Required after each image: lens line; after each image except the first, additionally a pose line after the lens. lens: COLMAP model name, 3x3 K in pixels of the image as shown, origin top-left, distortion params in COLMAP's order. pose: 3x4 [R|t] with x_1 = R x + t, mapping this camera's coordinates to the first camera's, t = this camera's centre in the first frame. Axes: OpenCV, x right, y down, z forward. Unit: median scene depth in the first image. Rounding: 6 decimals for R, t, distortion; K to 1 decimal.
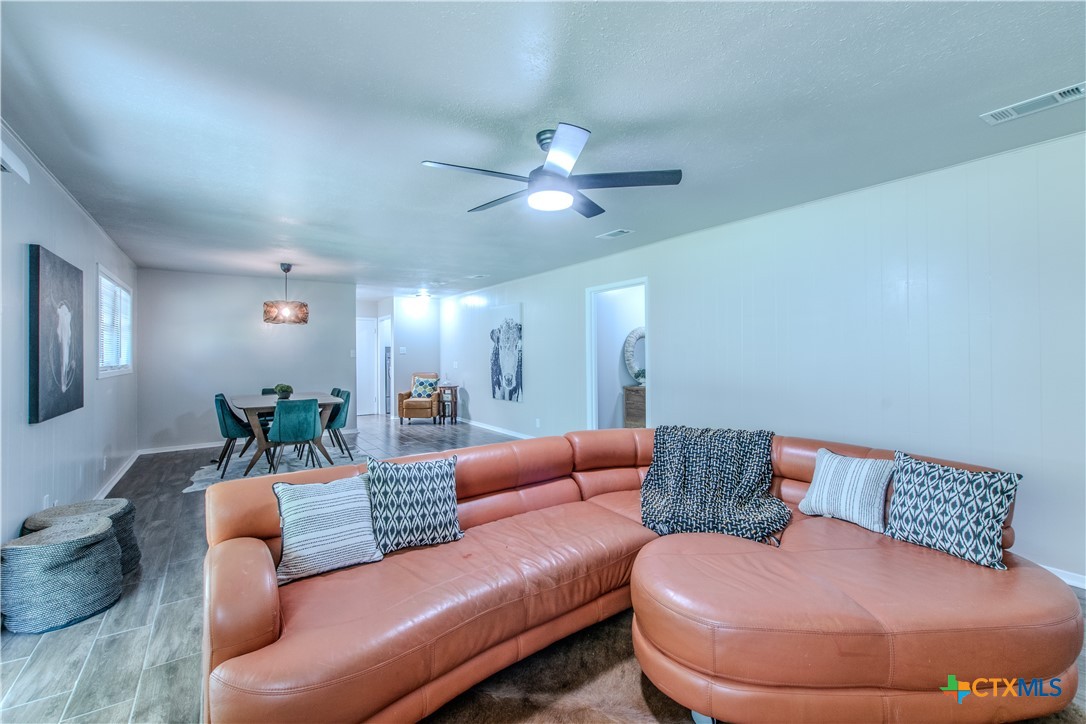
lens RADIAL K [[464.4, 0, 541.0], [0, 464.4, 355.7], [0, 0, 1]] dist [0.000568, 0.000151]
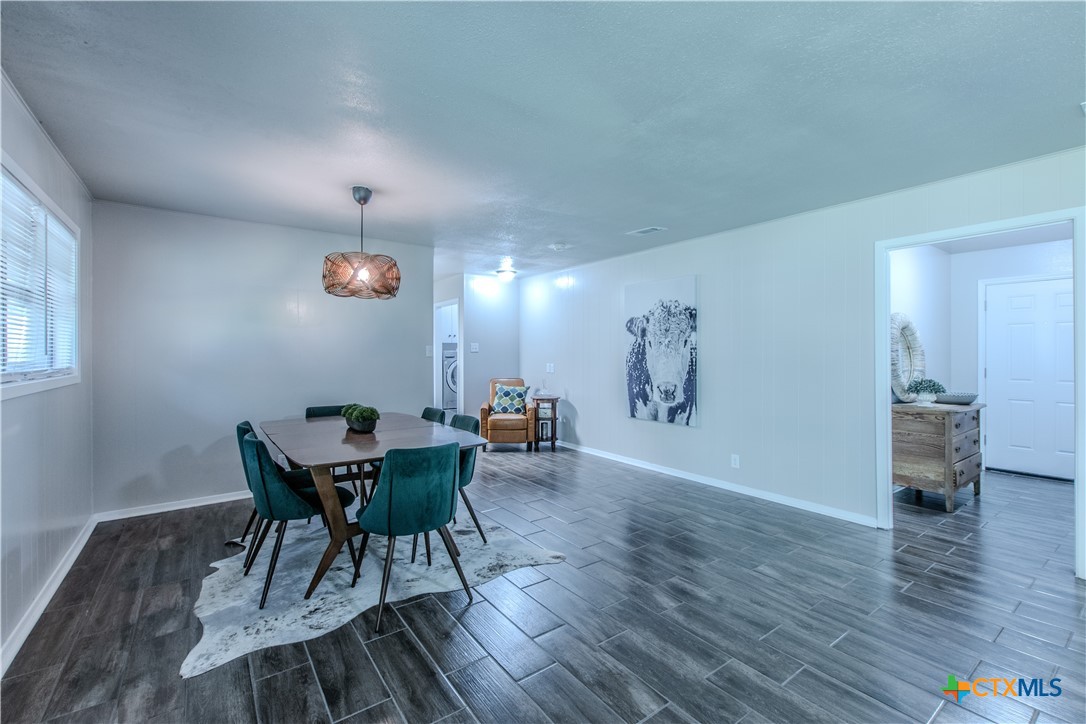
lens RADIAL K [[465.7, 0, 543.0], [0, 465.7, 362.0], [0, 0, 1]] dist [0.000679, 0.000134]
pose [[0.999638, 0.006101, 0.026215, -0.261852], [-0.006442, 0.999895, 0.012944, 0.001261], [-0.026133, -0.013108, 0.999573, 0.327965]]
